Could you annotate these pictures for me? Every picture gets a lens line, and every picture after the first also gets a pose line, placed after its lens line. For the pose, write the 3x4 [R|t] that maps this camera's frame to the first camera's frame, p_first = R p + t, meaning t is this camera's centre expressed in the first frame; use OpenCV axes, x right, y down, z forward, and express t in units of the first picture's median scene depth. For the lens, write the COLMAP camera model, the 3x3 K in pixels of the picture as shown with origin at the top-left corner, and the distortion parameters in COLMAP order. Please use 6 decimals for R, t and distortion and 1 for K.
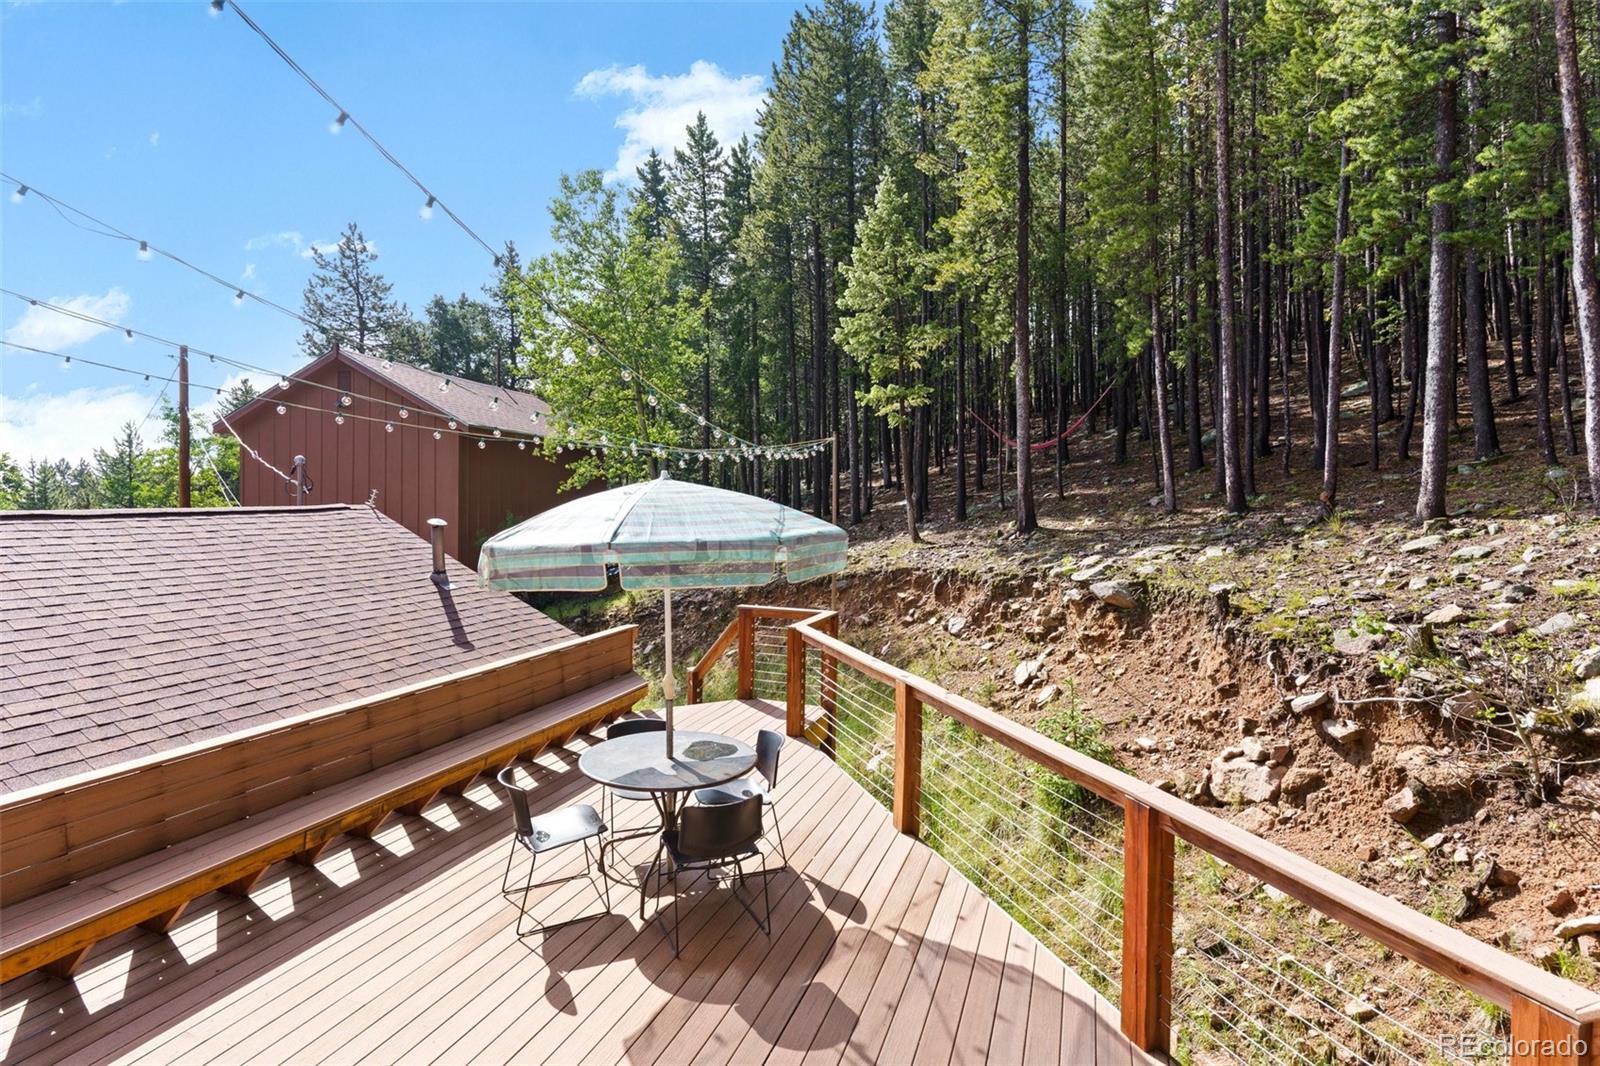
lens RADIAL K [[766.9, 0, 803.2], [0, 766.9, 515.5], [0, 0, 1]] dist [-0.003898, 0.000031]
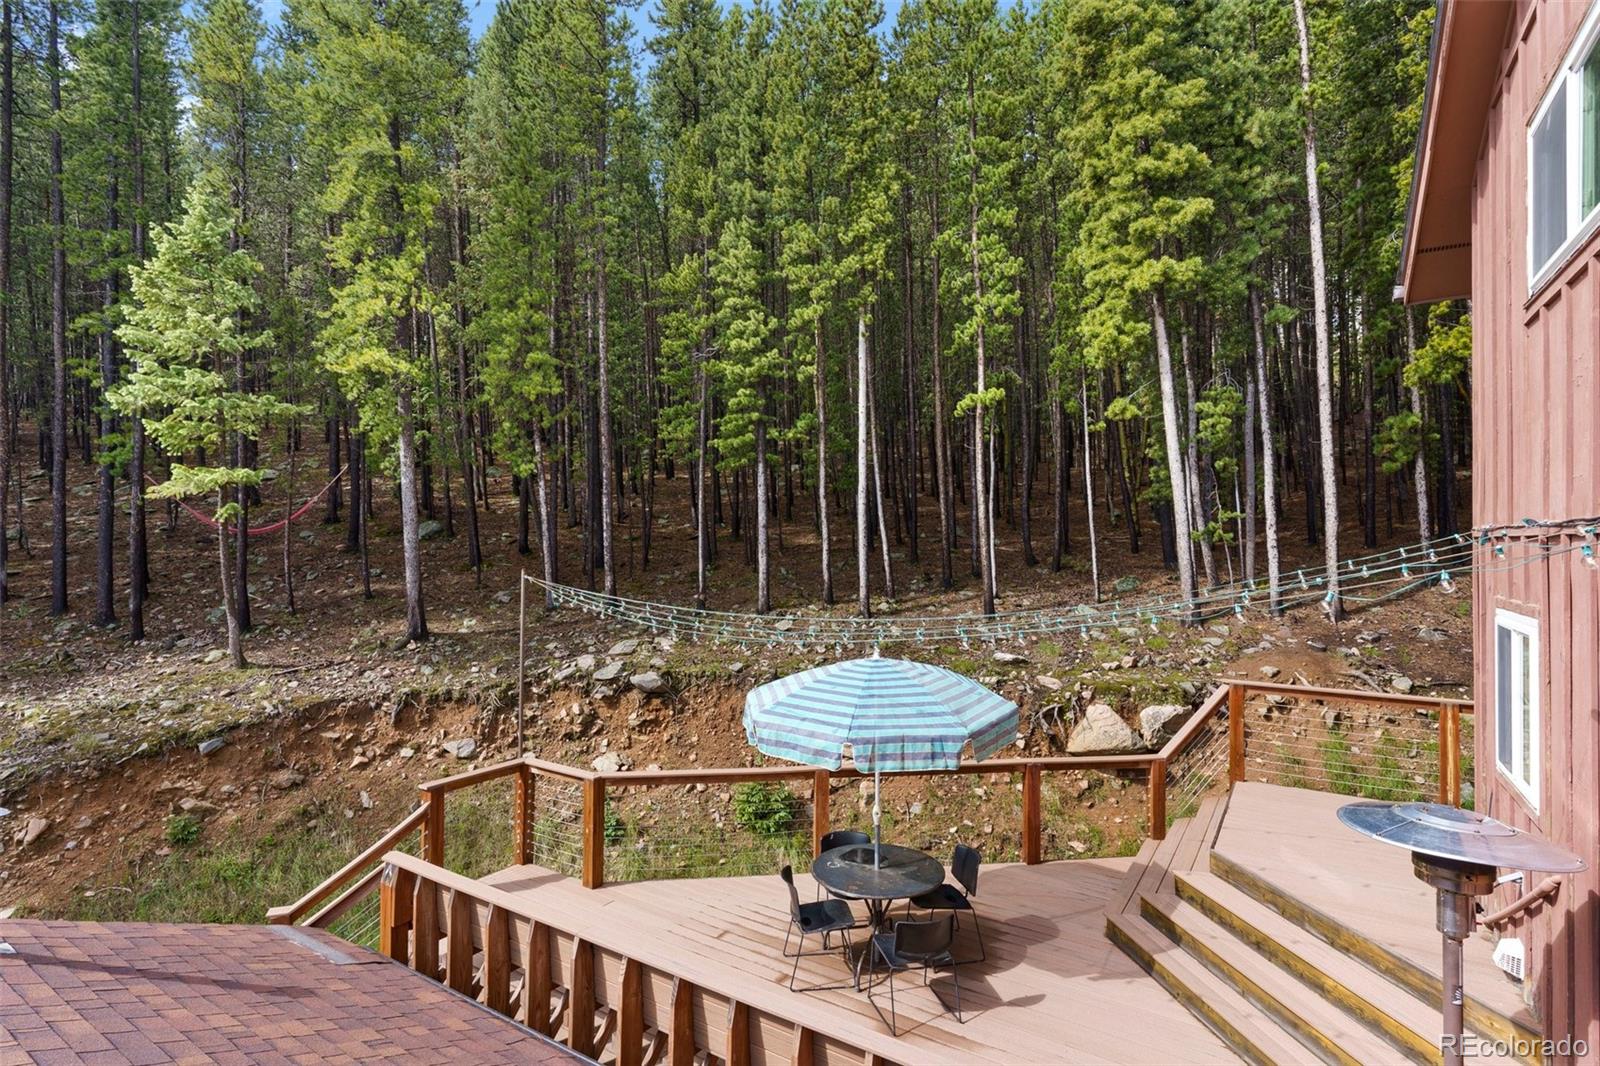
lens RADIAL K [[772.3, 0, 800.0], [0, 772.3, 533.0], [0, 0, 1]] dist [-0.002393, -0.000350]
pose [[0.202359, 0.013818, 0.979214, -0.469528], [0.018417, 0.999670, -0.017913, -0.071286], [-0.979138, 0.021659, 0.202038, 0.269706]]
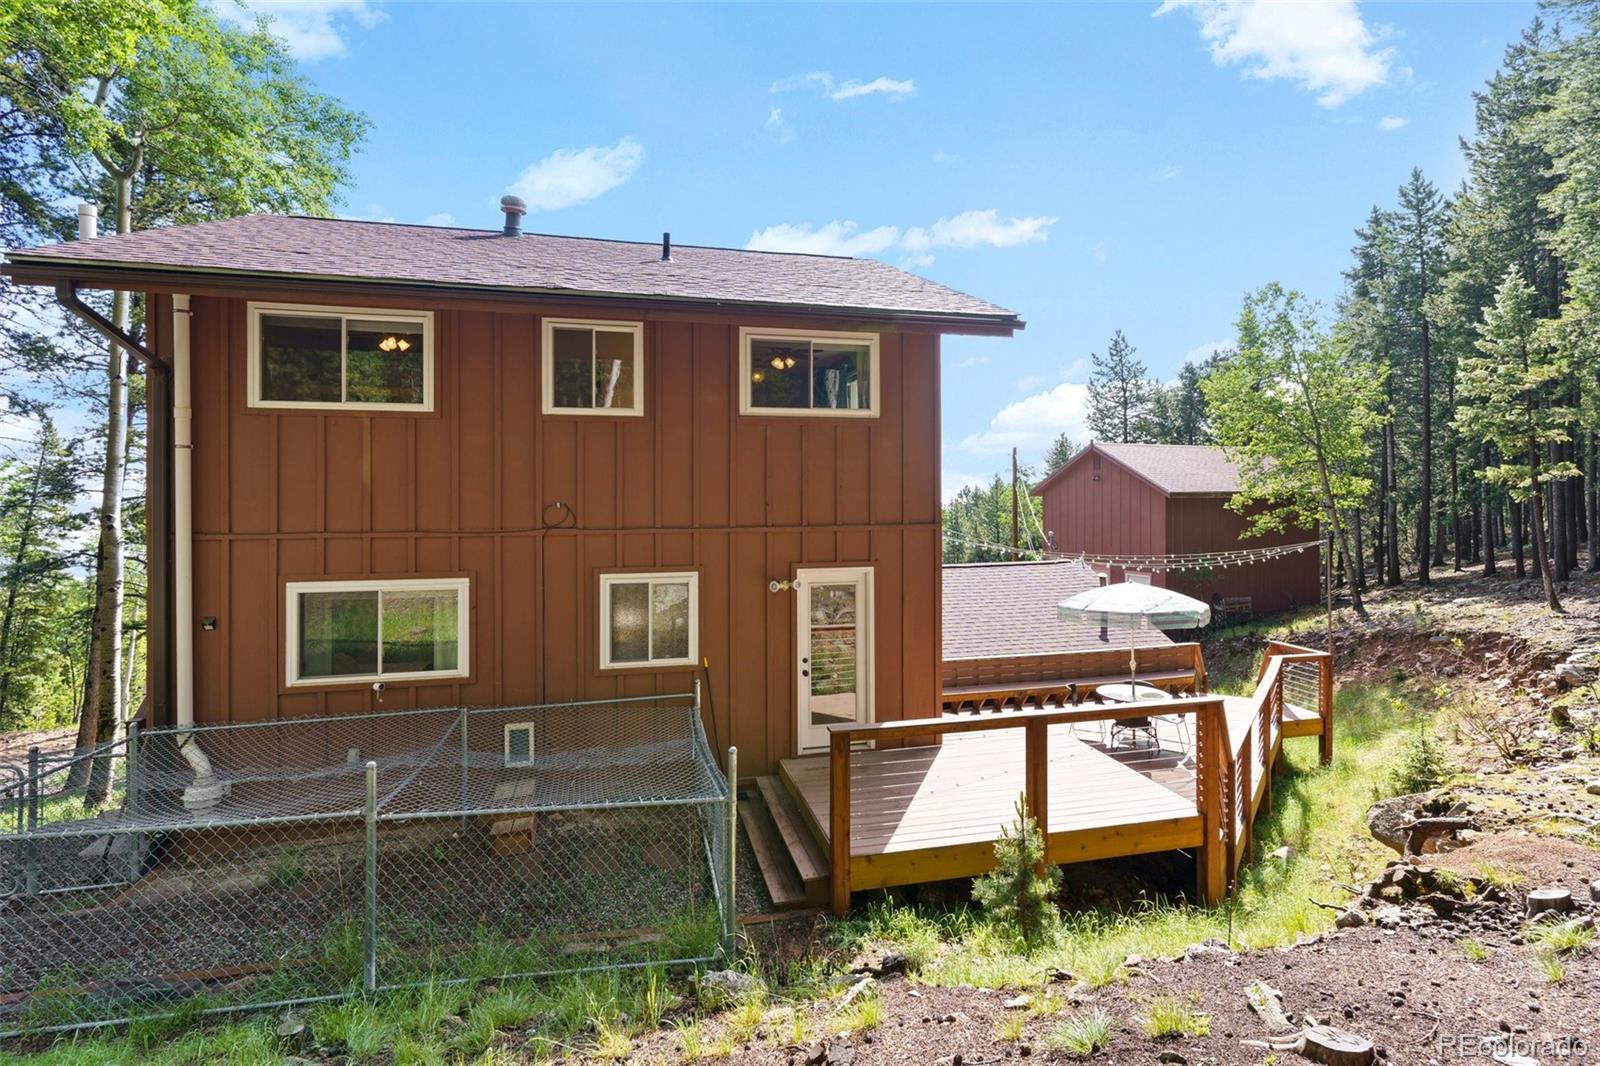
lens RADIAL K [[766.9, 0, 803.2], [0, 766.9, 515.5], [0, 0, 1]] dist [-0.003898, 0.000031]
pose [[0.558407, 0.009678, -0.829510, 0.408805], [-0.006734, 0.999952, 0.007134, -0.087699], [0.829540, 0.001602, 0.558446, -0.409719]]
